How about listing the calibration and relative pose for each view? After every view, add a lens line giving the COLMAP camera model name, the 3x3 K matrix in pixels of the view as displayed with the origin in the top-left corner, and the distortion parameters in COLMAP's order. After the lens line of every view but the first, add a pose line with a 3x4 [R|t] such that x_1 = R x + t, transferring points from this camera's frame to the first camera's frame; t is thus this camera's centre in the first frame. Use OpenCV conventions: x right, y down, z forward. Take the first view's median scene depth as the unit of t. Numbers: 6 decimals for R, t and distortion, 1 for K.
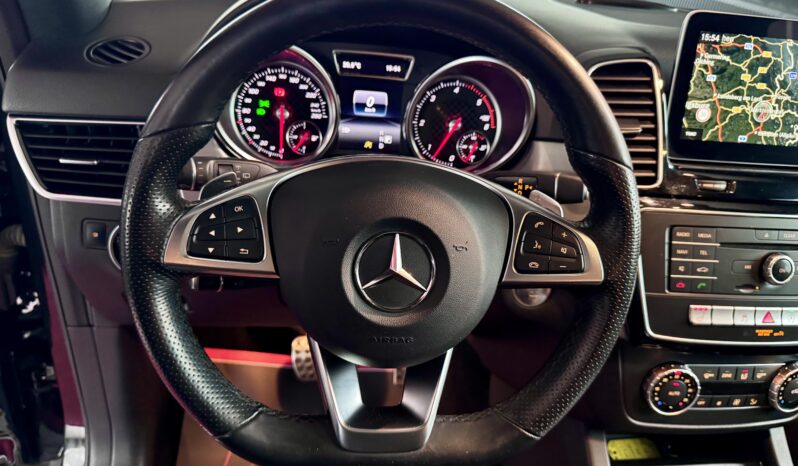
lens RADIAL K [[589.3, 0, 399.8], [0, 589.3, 219.6], [0, 0, 1]] dist [0.103151, -0.116192]
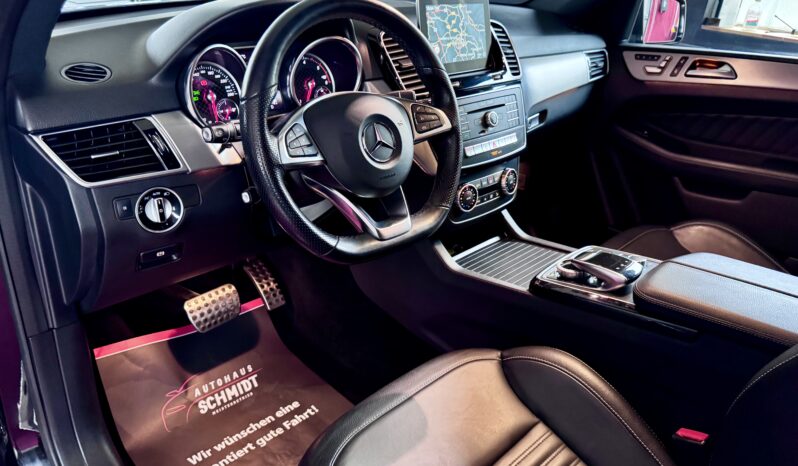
lens RADIAL K [[589.3, 0, 399.8], [0, 589.3, 219.6], [0, 0, 1]] dist [0.103151, -0.116192]
pose [[0.794138, -0.313236, 0.520795, -0.704749], [0.313754, 0.945222, 0.090081, 0.119558], [-0.520484, 0.091865, 0.848916, -0.452063]]
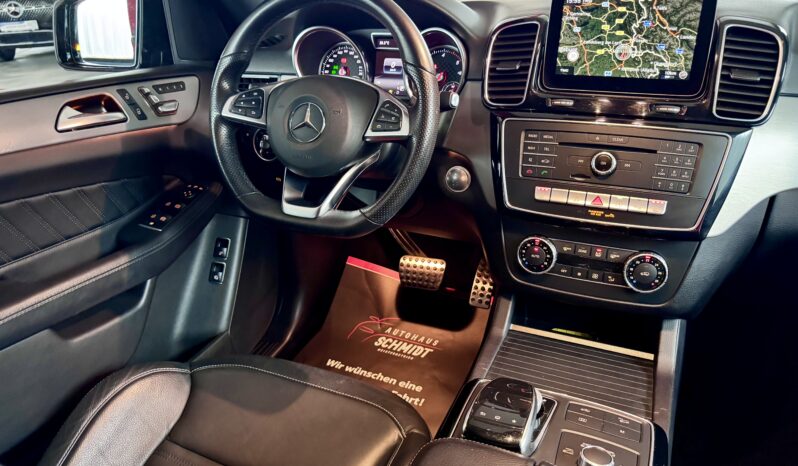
lens RADIAL K [[580.2, 0, 398.7], [0, 580.2, 221.9], [0, 0, 1]] dist [0.071060, -0.112000]
pose [[0.843506, 0.089645, -0.529587, 0.907526], [-0.134284, 0.989859, -0.046326, 0.320084], [0.520064, 0.110192, 0.846990, -0.315559]]
